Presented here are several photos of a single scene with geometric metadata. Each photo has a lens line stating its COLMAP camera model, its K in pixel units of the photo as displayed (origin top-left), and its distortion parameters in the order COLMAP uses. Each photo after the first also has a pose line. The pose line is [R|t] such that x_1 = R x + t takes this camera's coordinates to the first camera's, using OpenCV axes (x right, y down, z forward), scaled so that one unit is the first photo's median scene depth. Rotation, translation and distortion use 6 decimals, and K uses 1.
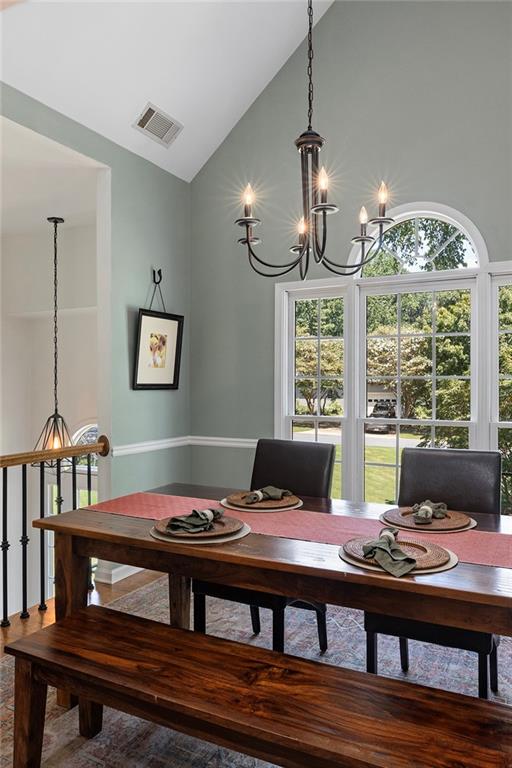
lens RADIAL K [[575.2, 0, 256.3], [0, 575.2, 389.5], [0, 0, 1]] dist [0.000272, 0.006679]
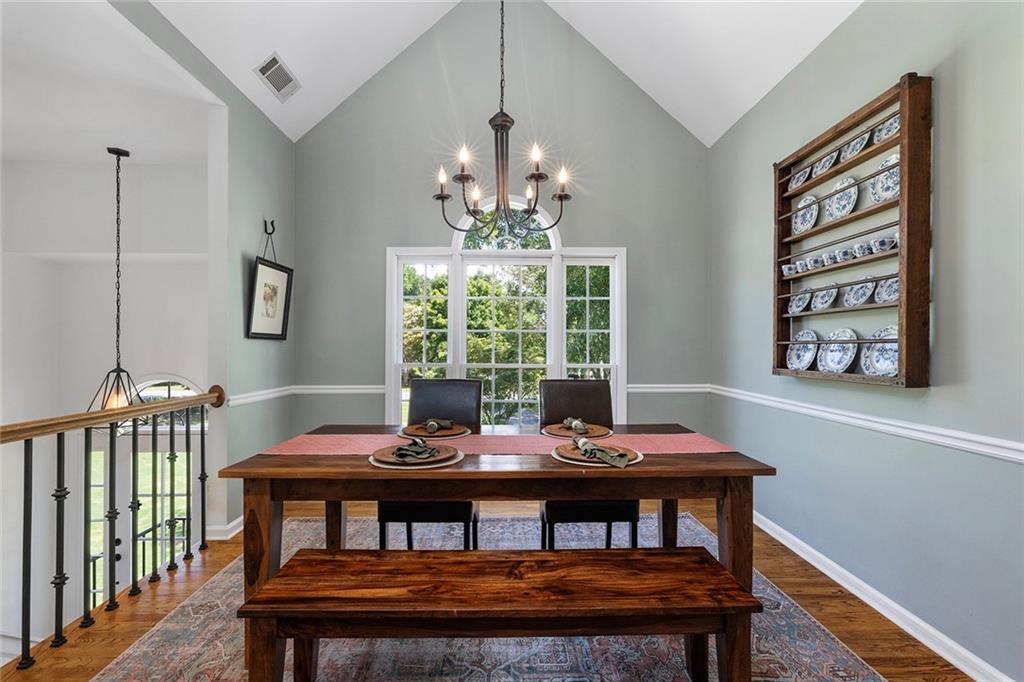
lens RADIAL K [[458.8, 0, 515.3], [0, 458.8, 351.8], [0, 0, 1]] dist [0.004021, 0.000241]
pose [[0.874601, -0.002408, 0.484838, -0.192541], [0.004991, 0.999979, -0.004037, 0.028577], [-0.484818, 0.005951, 0.874595, 0.088950]]
